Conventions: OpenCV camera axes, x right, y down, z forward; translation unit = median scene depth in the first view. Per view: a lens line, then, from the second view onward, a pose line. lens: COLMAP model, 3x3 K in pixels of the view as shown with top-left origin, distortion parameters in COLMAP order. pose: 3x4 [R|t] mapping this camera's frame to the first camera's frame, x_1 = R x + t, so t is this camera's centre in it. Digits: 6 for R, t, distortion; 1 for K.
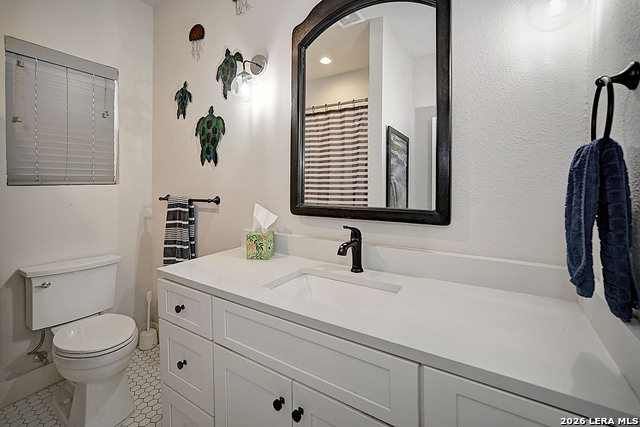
lens RADIAL K [[270.8, 0, 319.9], [0, 270.8, 182.1], [0, 0, 1]] dist [-0.013084, -0.000026]
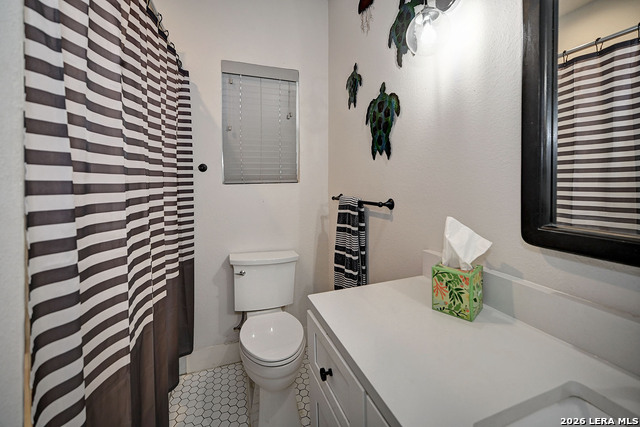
lens RADIAL K [[270.8, 0, 319.9], [0, 270.8, 182.1], [0, 0, 1]] dist [-0.013084, -0.000026]
pose [[0.797104, -0.000653, -0.603841, -0.076586], [0.007332, 0.999936, 0.008597, -0.002152], [0.603797, -0.011280, 0.797058, 0.265905]]
